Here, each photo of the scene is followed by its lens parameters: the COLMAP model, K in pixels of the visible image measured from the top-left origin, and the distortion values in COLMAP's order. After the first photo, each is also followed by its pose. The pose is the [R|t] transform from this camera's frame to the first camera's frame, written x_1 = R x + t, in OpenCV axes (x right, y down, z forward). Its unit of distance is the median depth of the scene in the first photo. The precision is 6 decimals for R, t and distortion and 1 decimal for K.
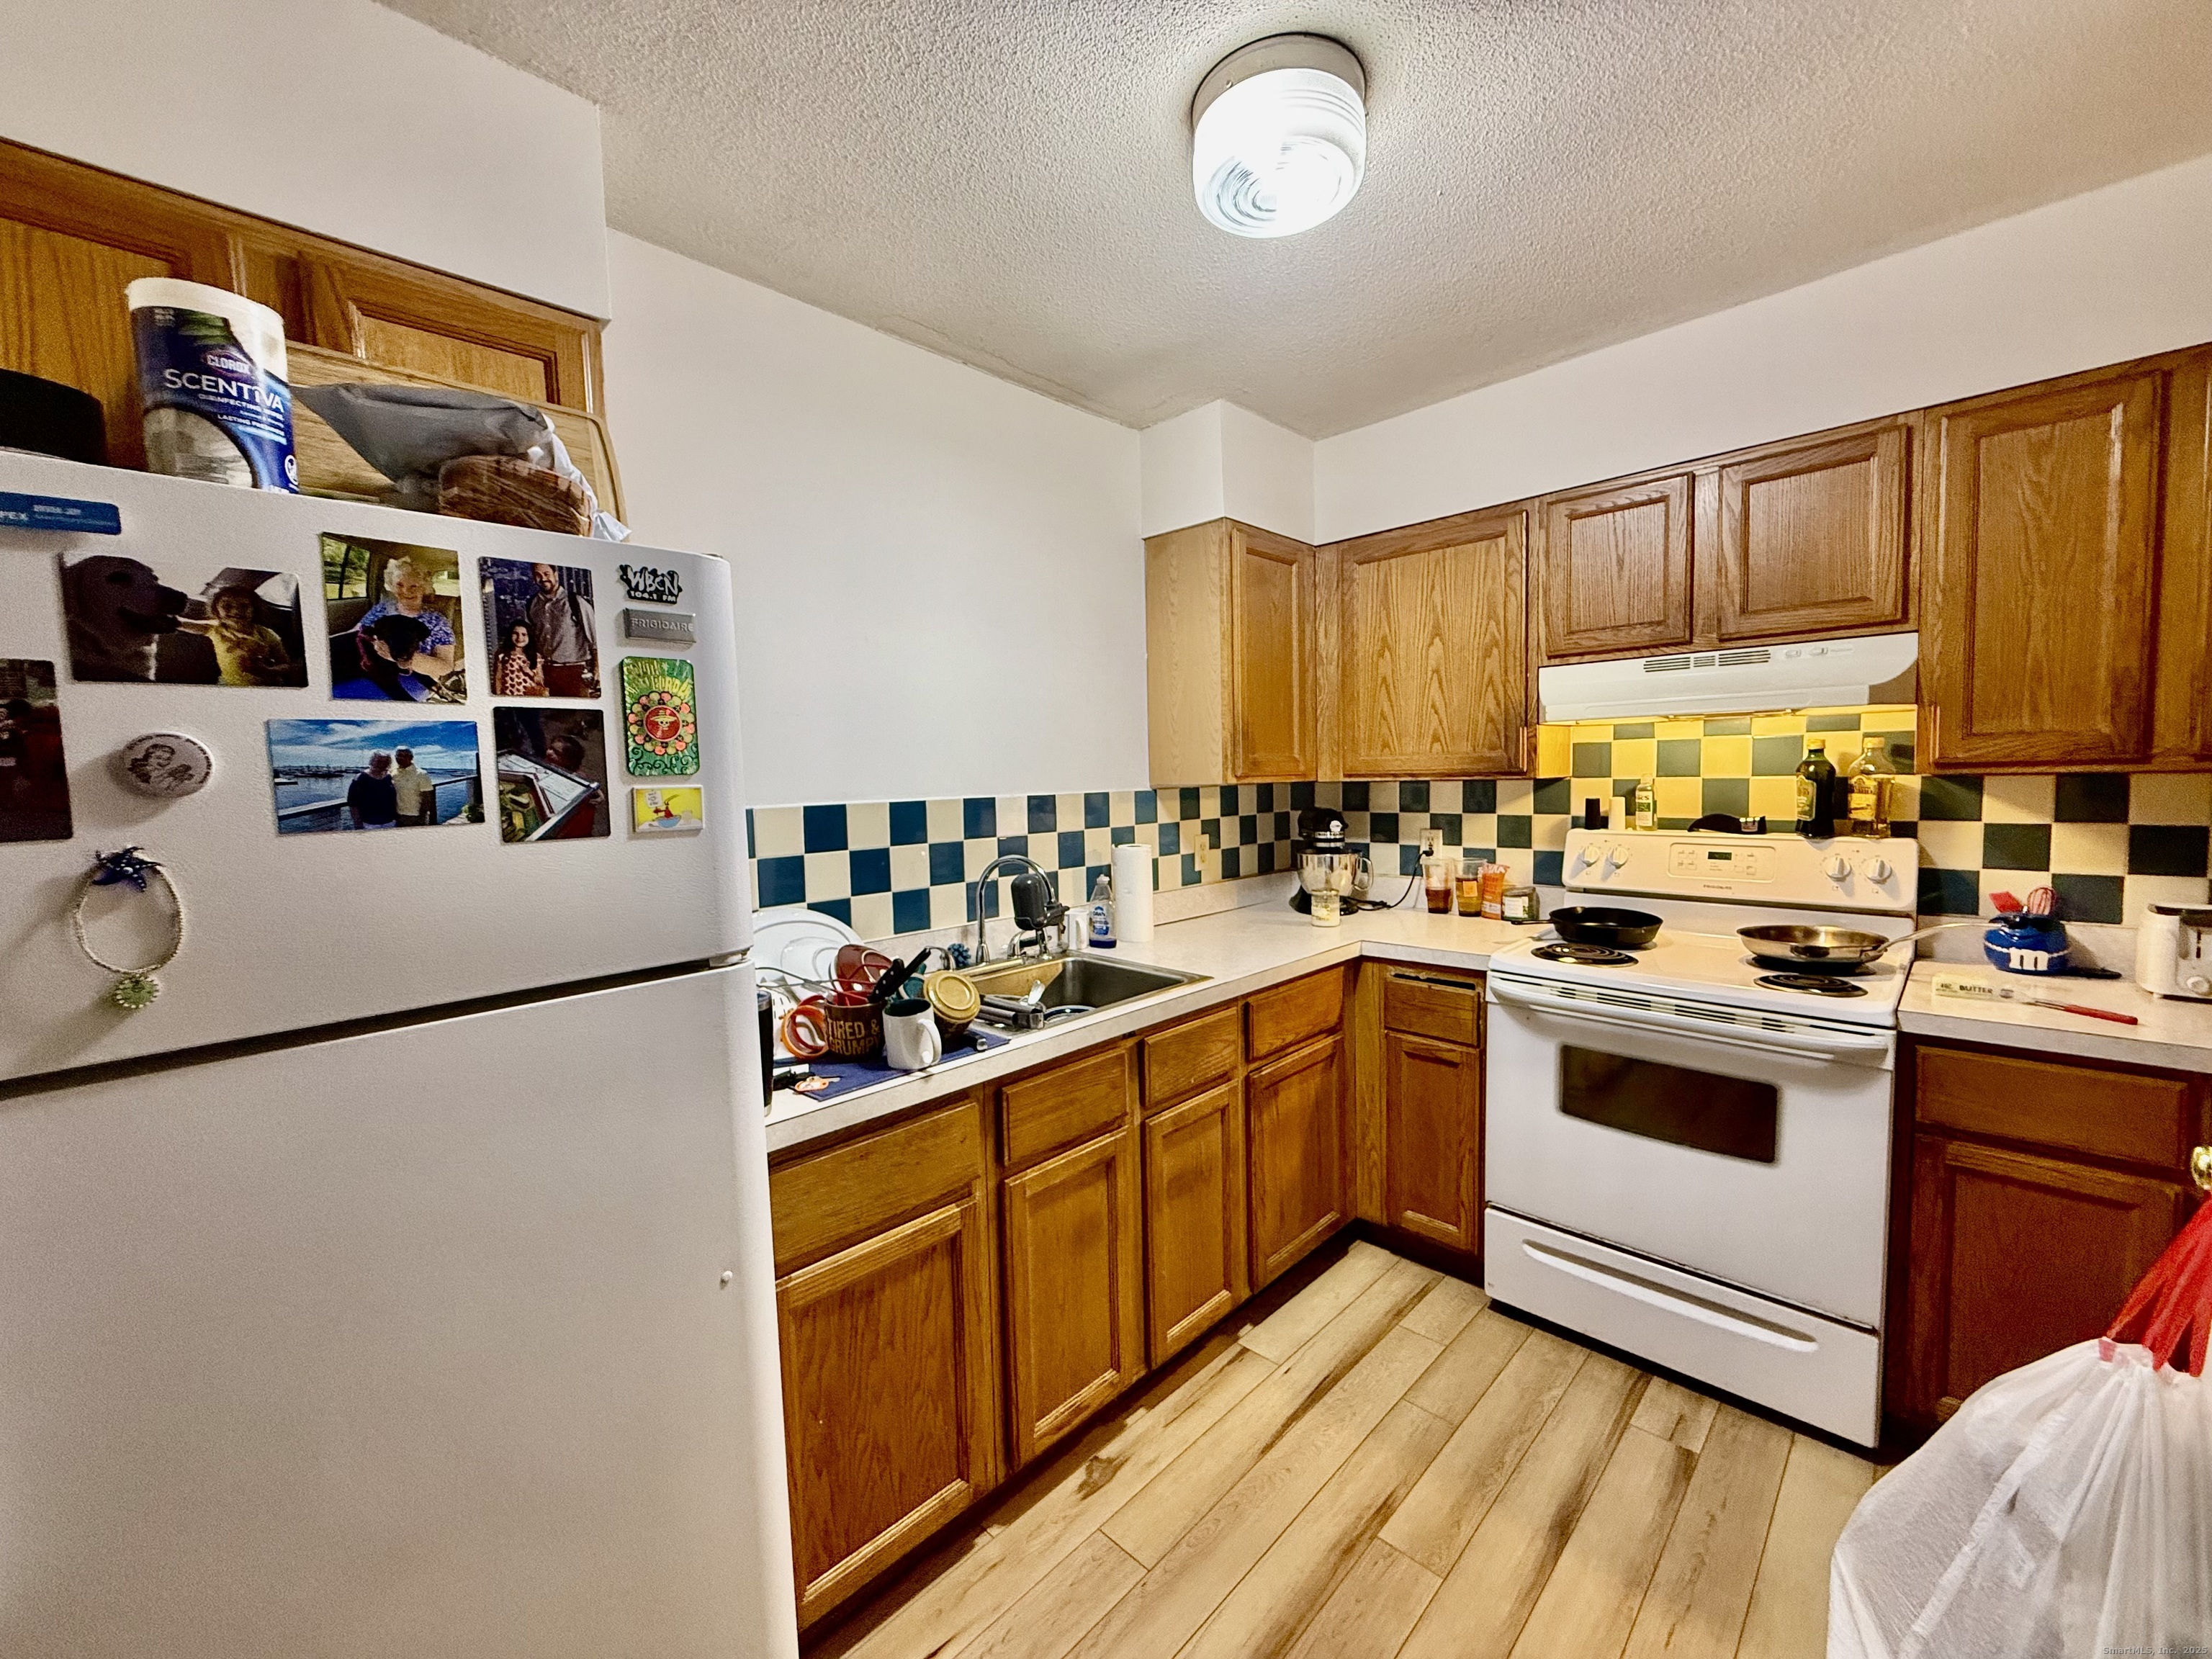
lens RADIAL K [[872.1, 0, 1094.8], [0, 872.1, 829.5], [0, 0, 1]] dist [0.000484, -0.000428]
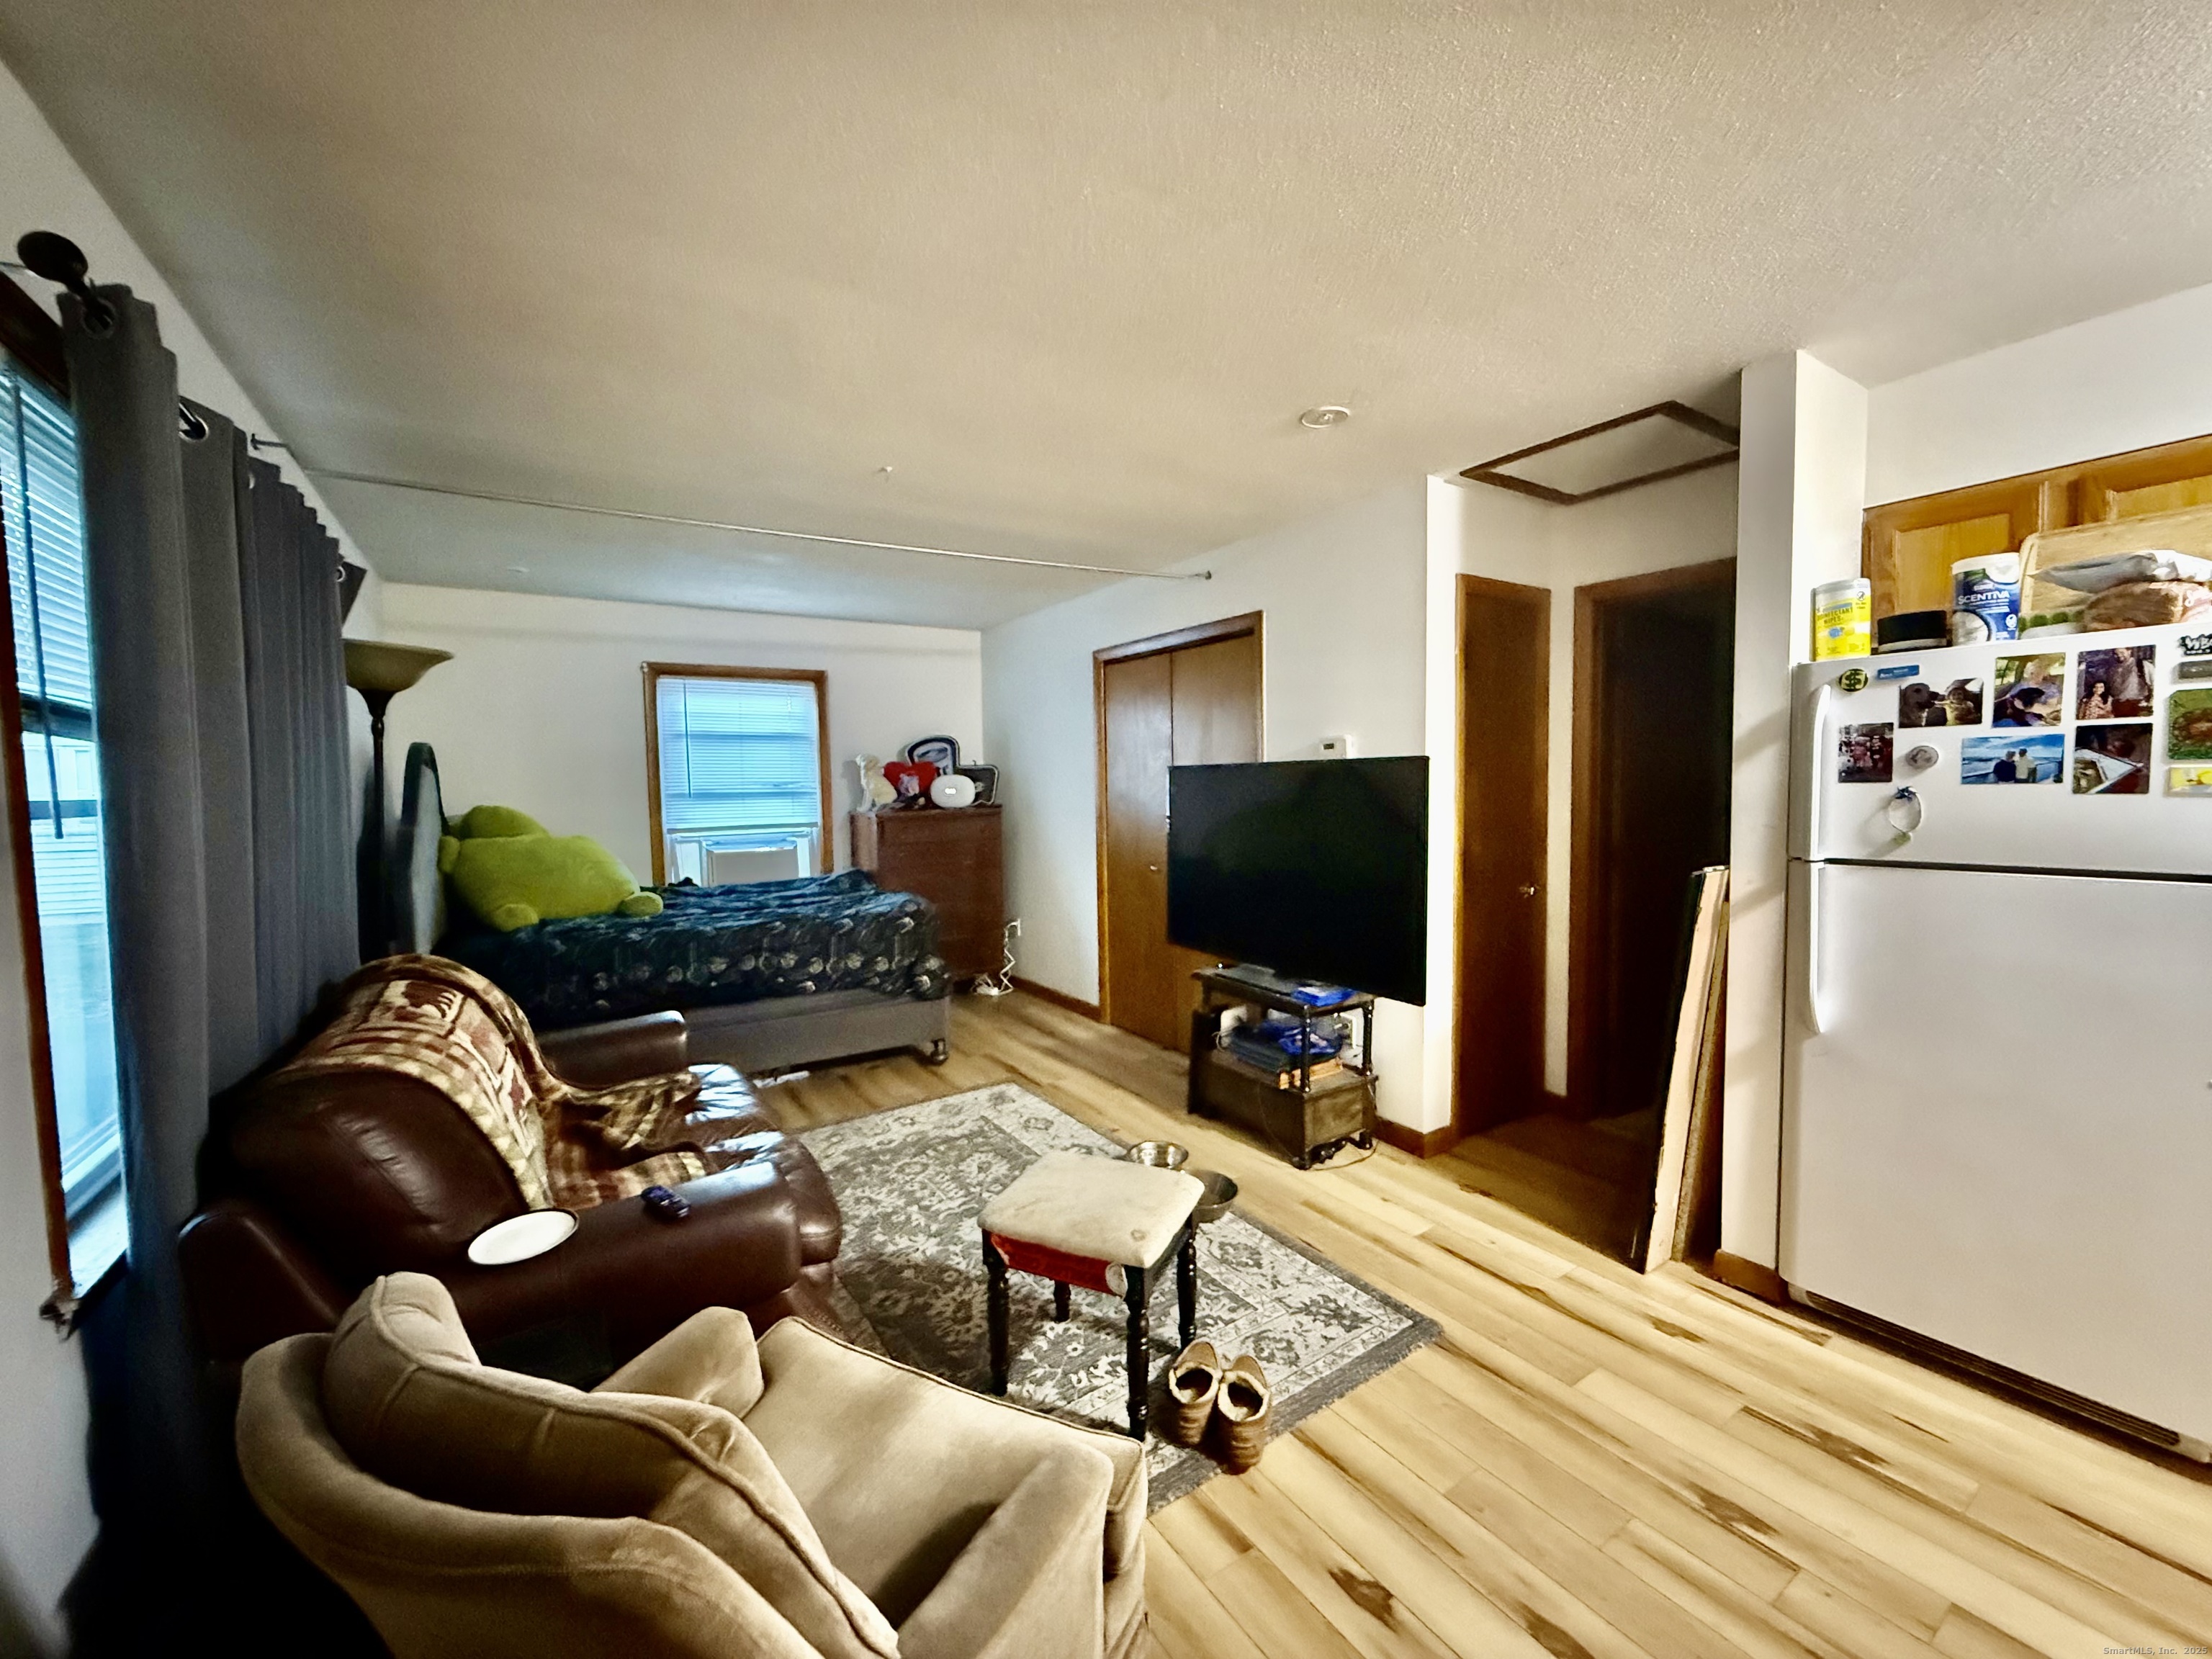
lens RADIAL K [[872.1, 0, 1094.8], [0, 872.1, 829.5], [0, 0, 1]] dist [0.000484, -0.000428]
pose [[-0.212239, 0.082820, -0.973702, 0.908565], [-0.043498, 0.994614, 0.094081, 0.003307], [0.976249, 0.062322, -0.207493, -0.400108]]
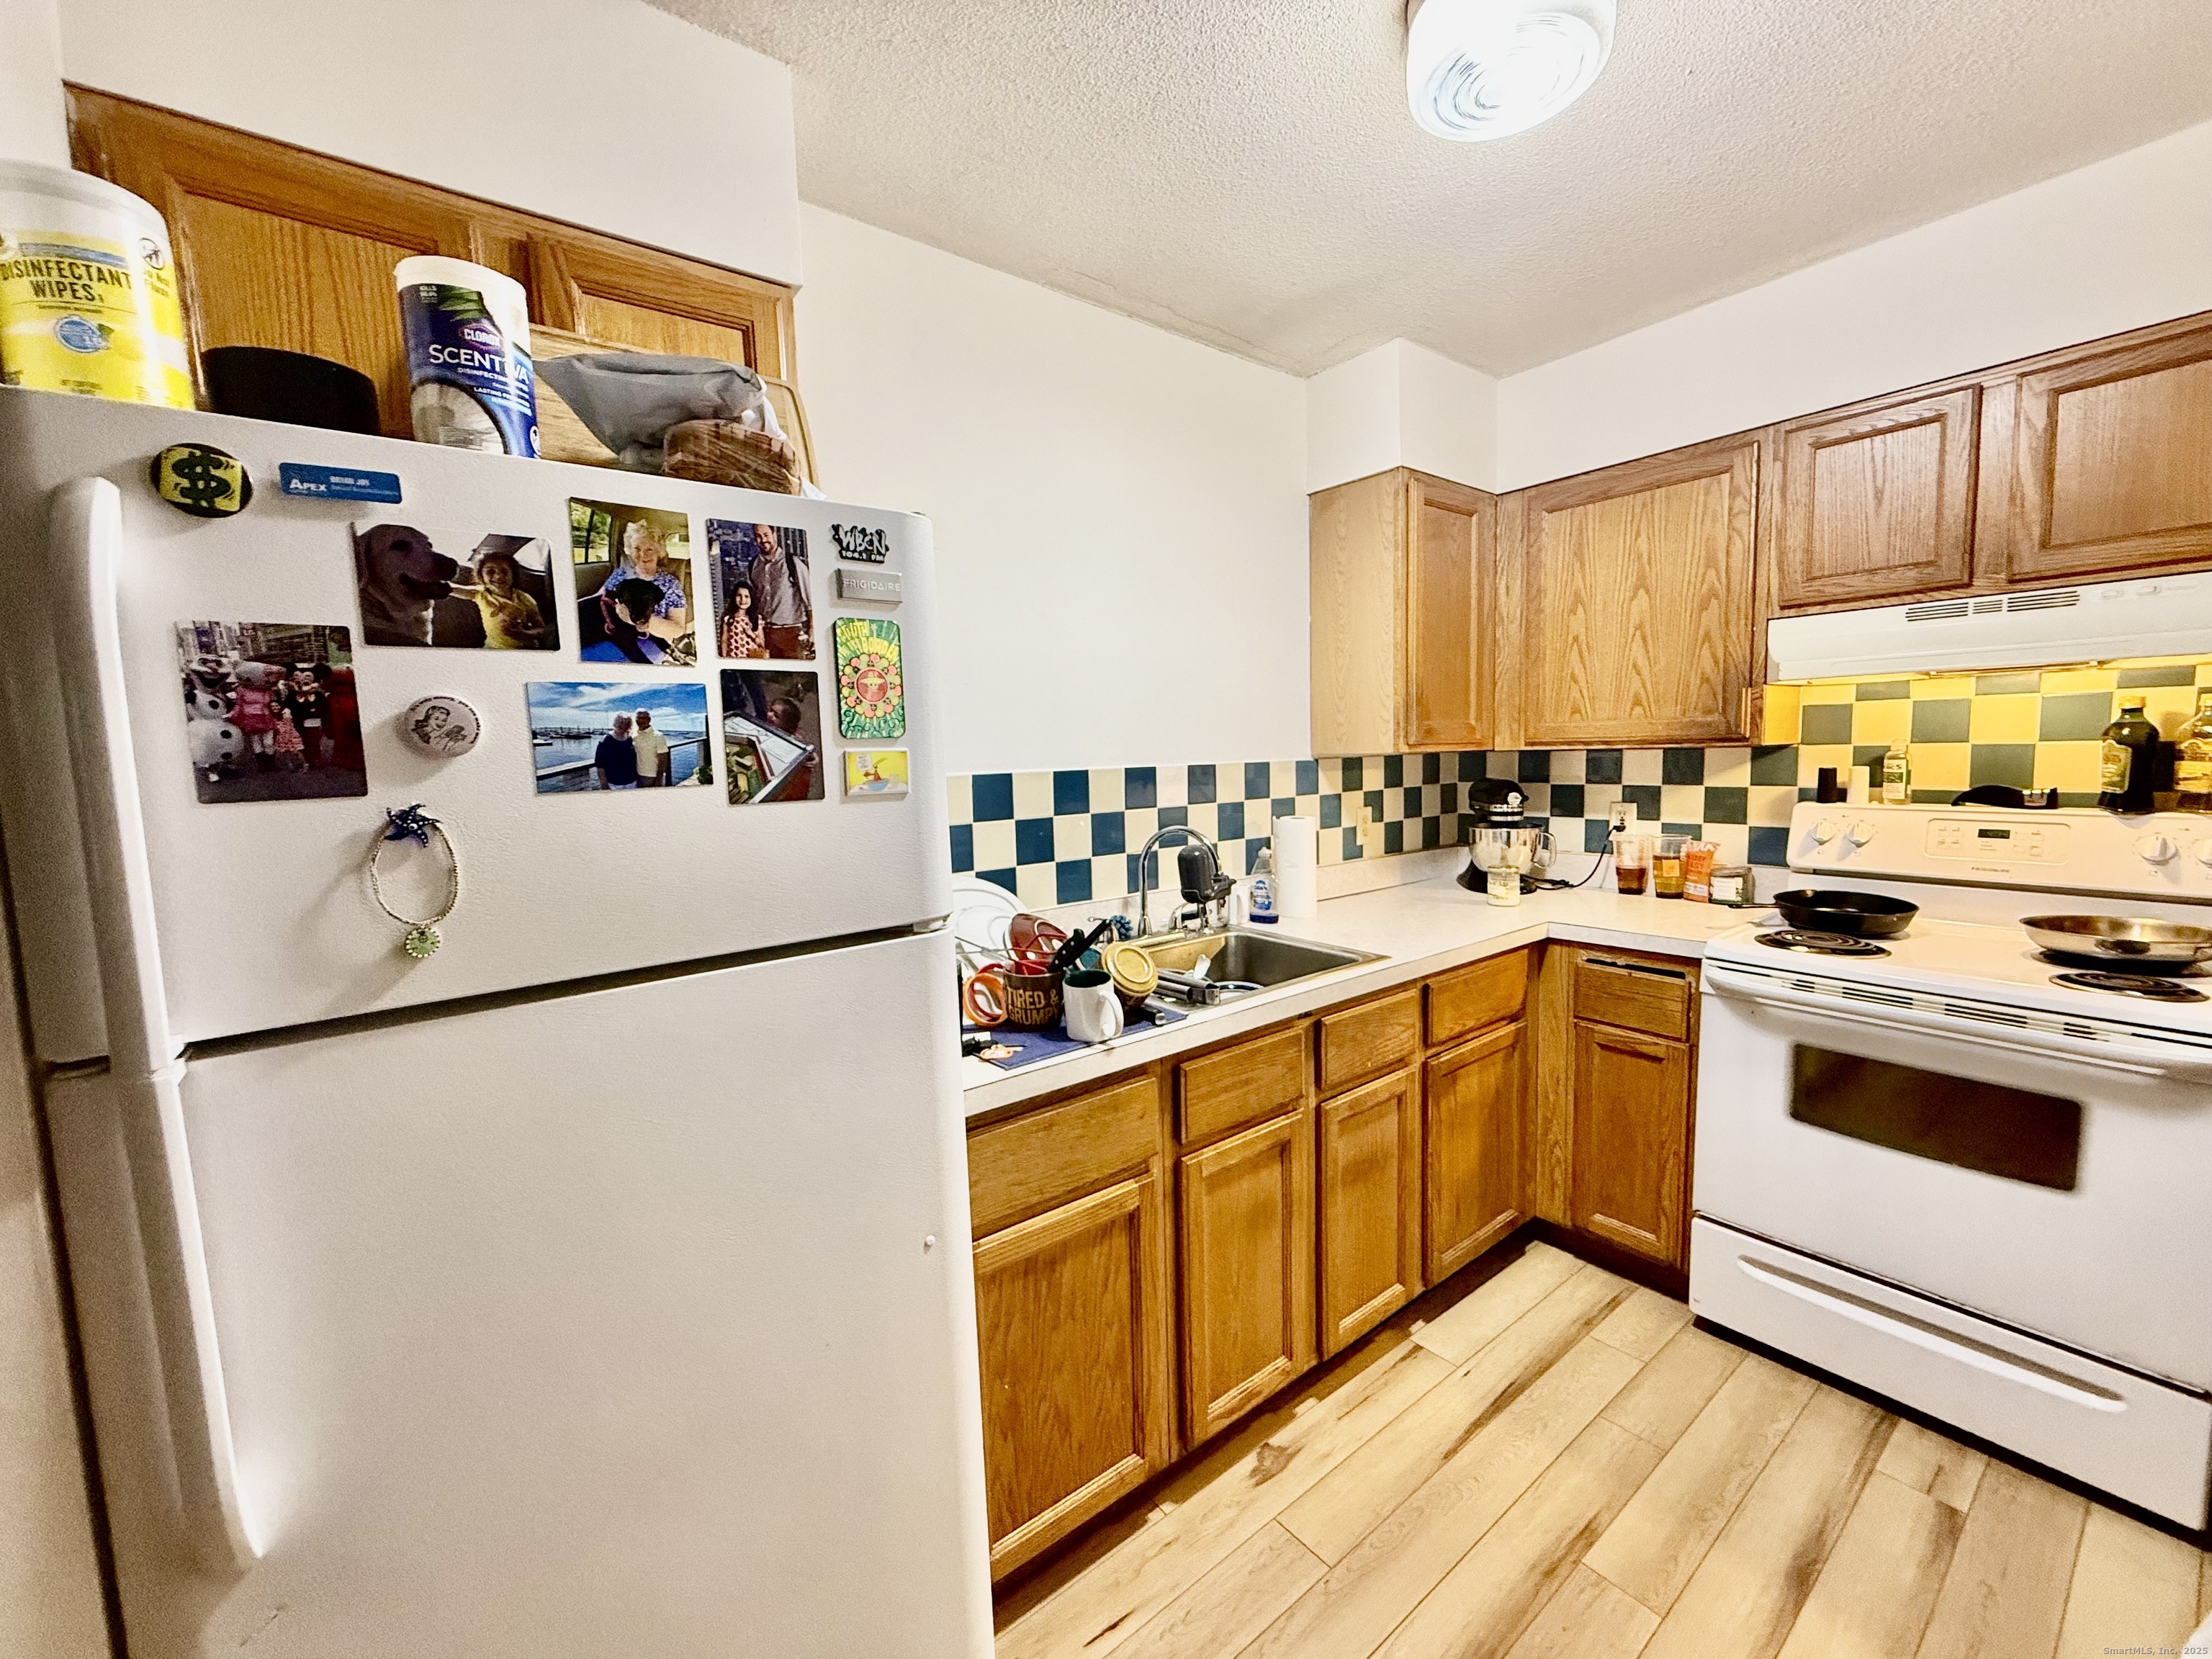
lens RADIAL K [[872.1, 0, 1094.8], [0, 872.1, 829.5], [0, 0, 1]] dist [0.000484, -0.000428]
pose [[0.990759, 0.008984, -0.135339, -0.063569], [-0.005021, 0.999549, 0.029592, 0.006199], [0.135544, -0.028639, 0.990357, 0.029525]]
